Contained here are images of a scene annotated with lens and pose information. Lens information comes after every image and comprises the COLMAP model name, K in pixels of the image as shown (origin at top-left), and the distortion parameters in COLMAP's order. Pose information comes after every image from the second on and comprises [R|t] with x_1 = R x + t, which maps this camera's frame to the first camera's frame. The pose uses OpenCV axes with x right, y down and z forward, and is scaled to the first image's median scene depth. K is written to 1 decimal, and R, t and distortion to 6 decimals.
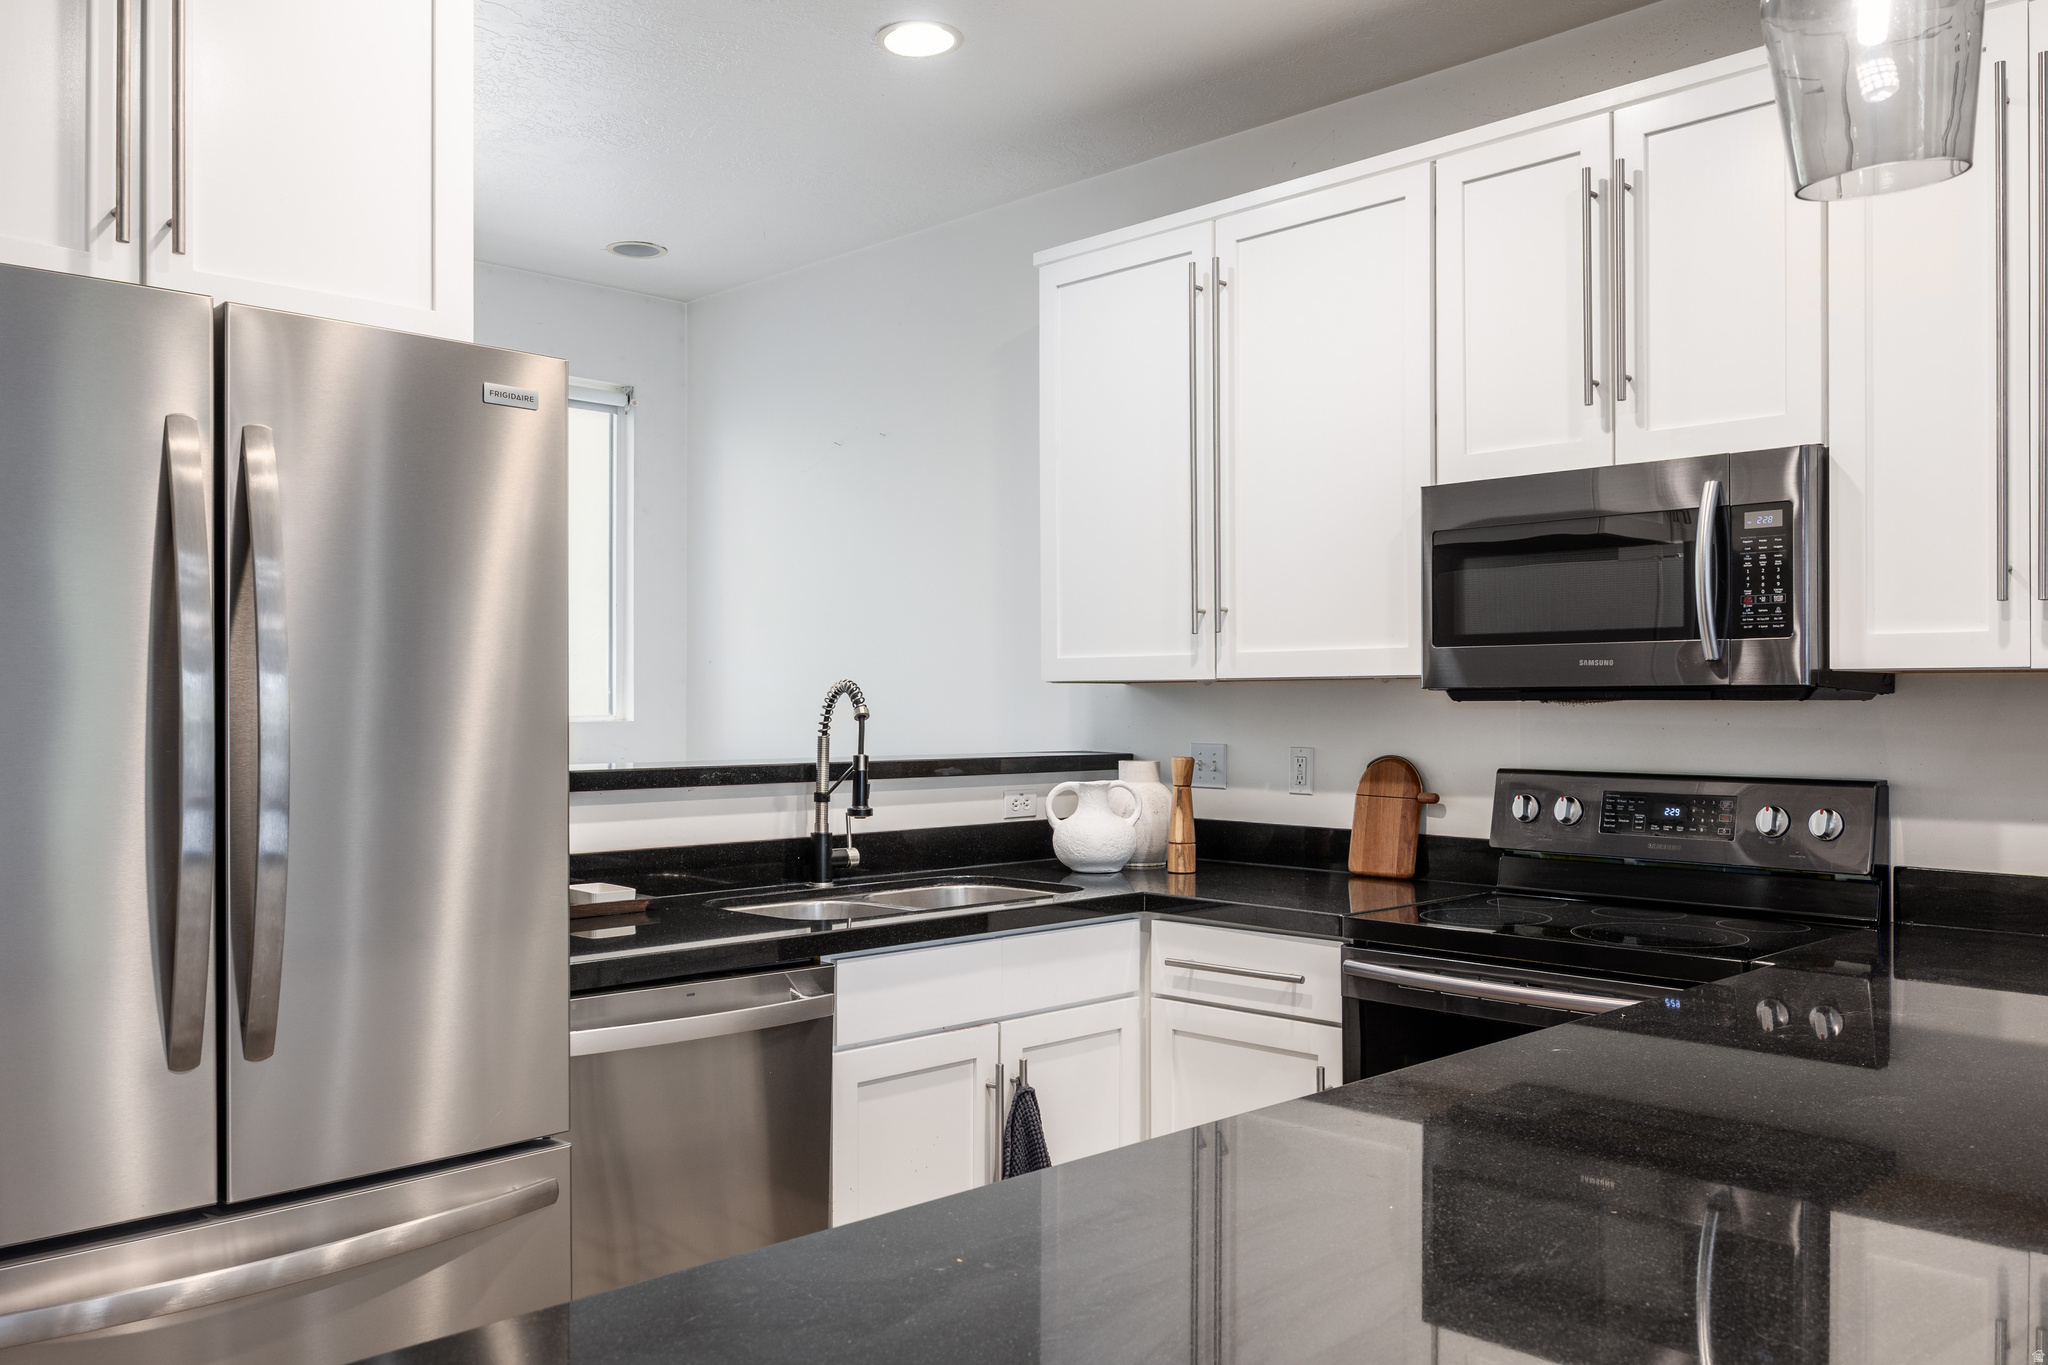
lens RADIAL K [[1647.3, 0, 1024.5], [0, 1647.3, 701.8], [0, 0, 1]] dist [0.003855, -0.016826]
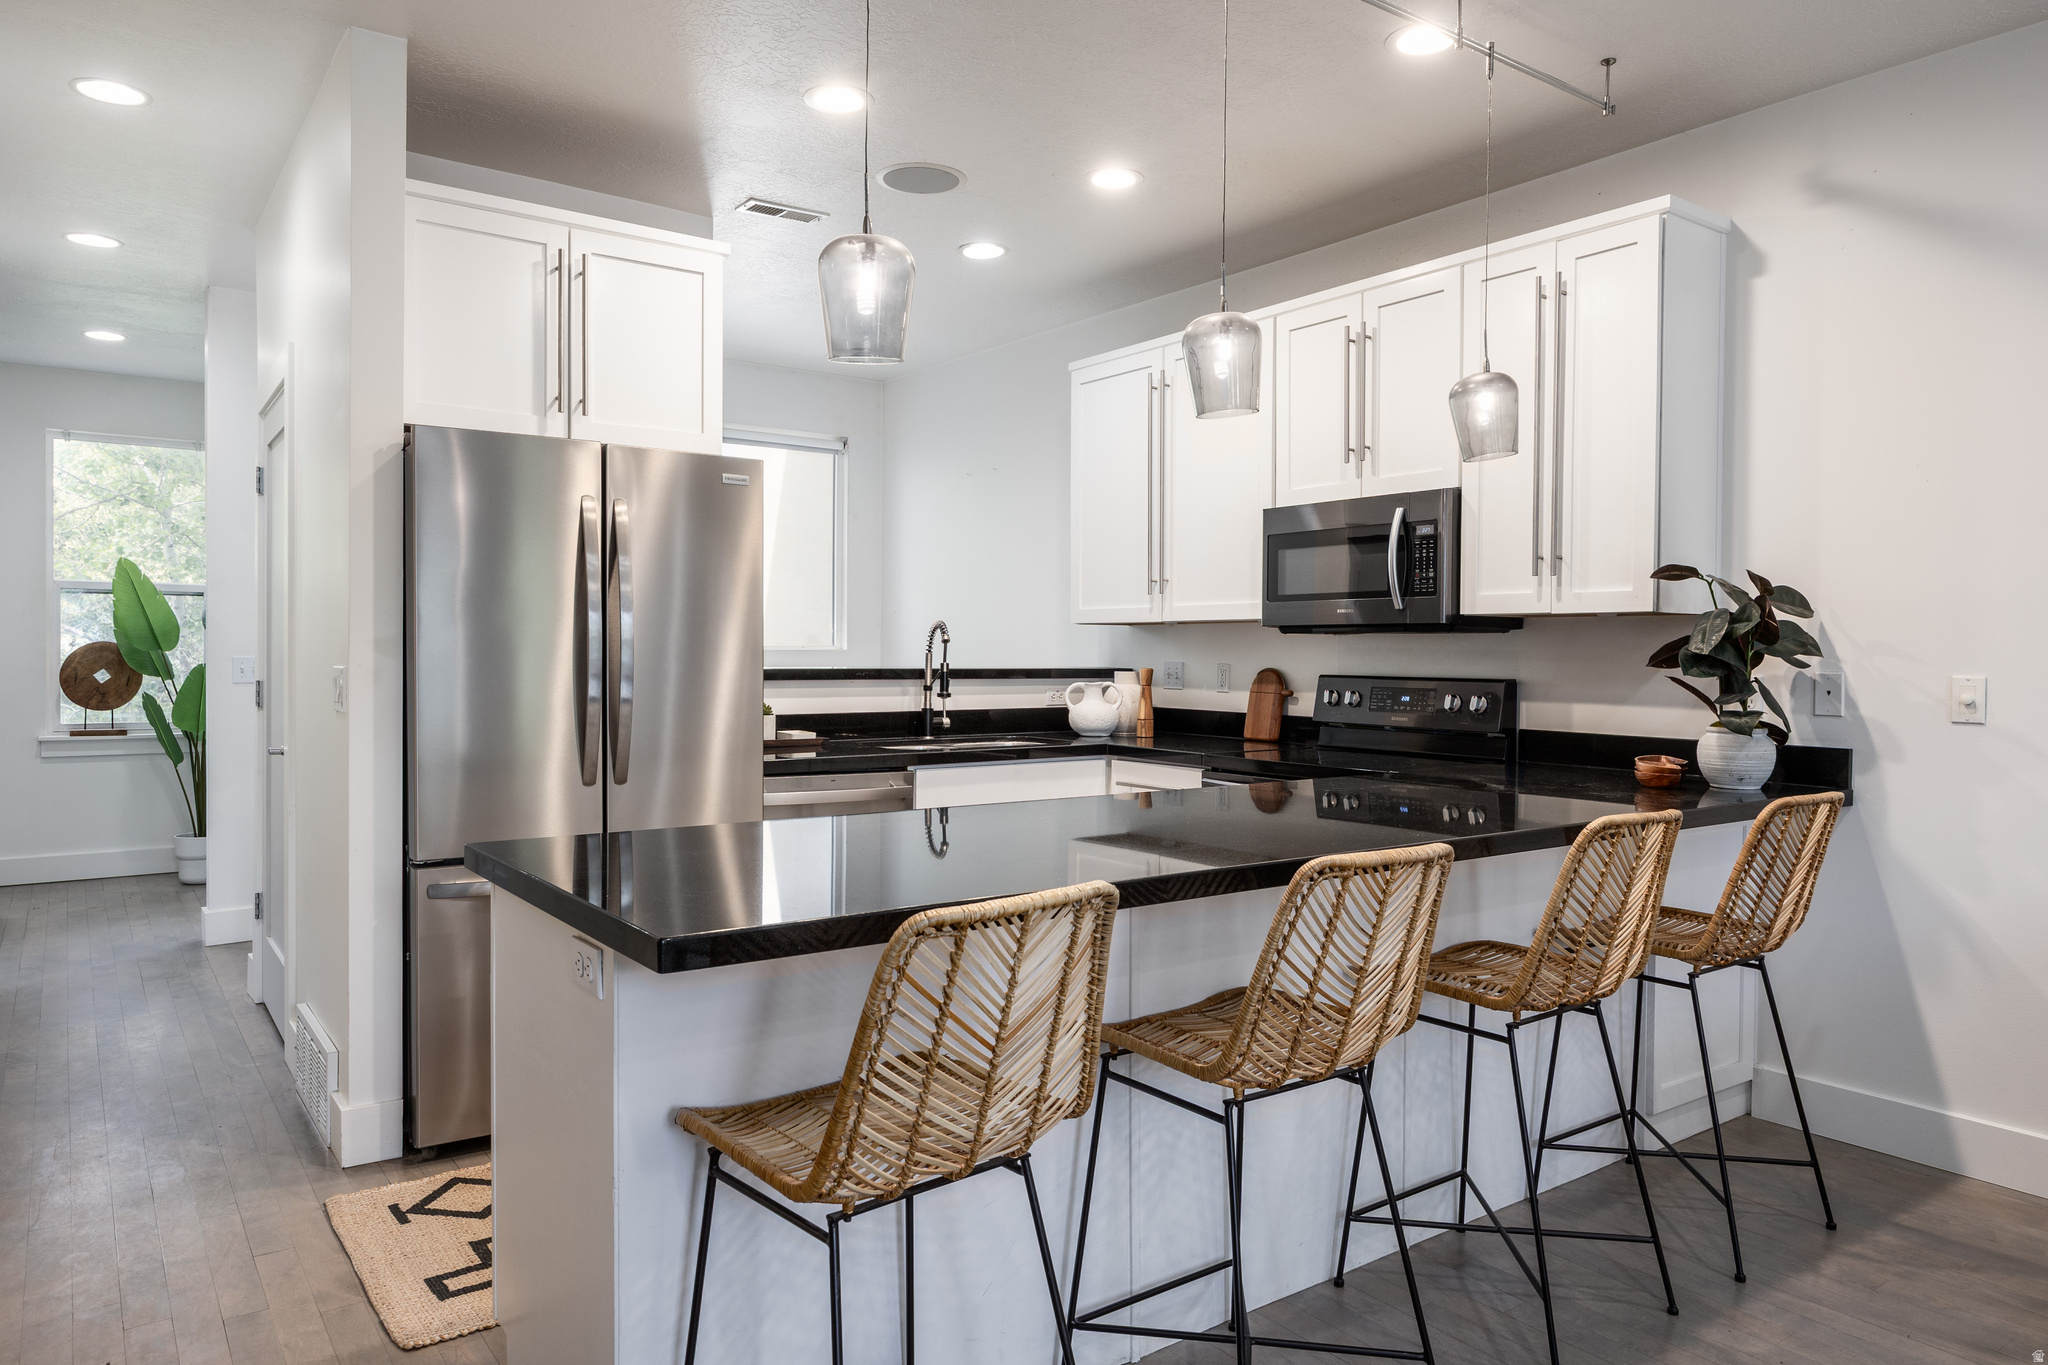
lens RADIAL K [[1324.9, 0, 1034.0], [0, 1324.9, 678.3], [0, 0, 1]] dist [-0.020963, 0.007668]
pose [[0.991014, 0.008614, -0.133477, 0.180202], [-0.005759, 0.999747, 0.021762, 0.016877], [0.133631, -0.020798, 0.990813, -0.383730]]
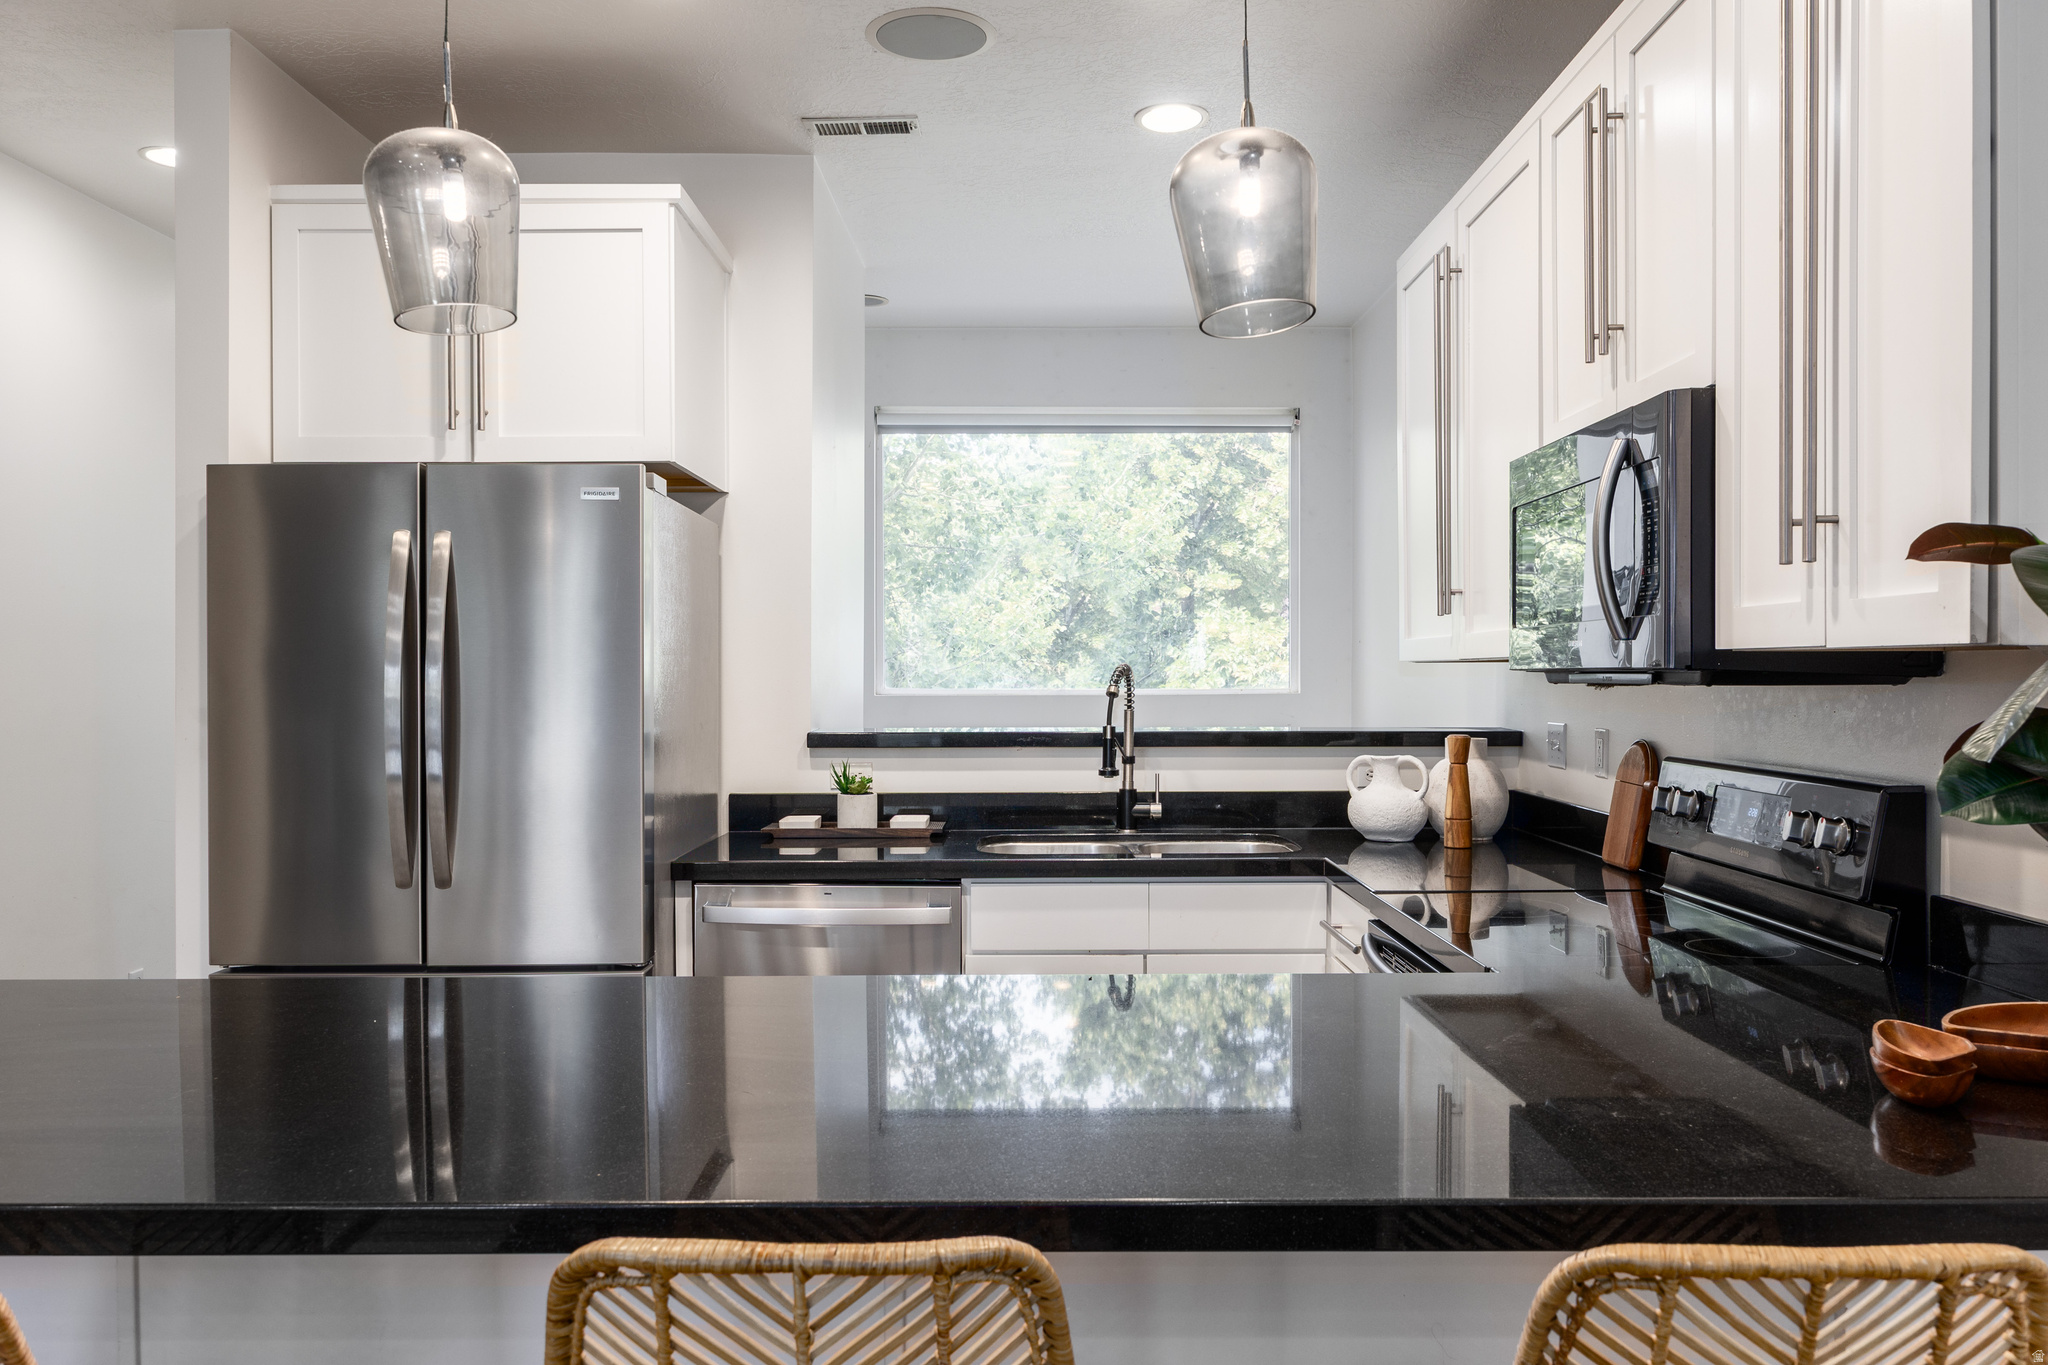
lens RADIAL K [[1539.7, 0, 1031.7], [0, 1539.7, 687.1], [0, 0, 1]] dist [0.032577, 0.002520]
pose [[0.710416, 0.003303, -0.703774, 0.647717], [0.005220, 0.999937, 0.009962, -0.008096], [0.703762, -0.010751, 0.710354, 0.143300]]
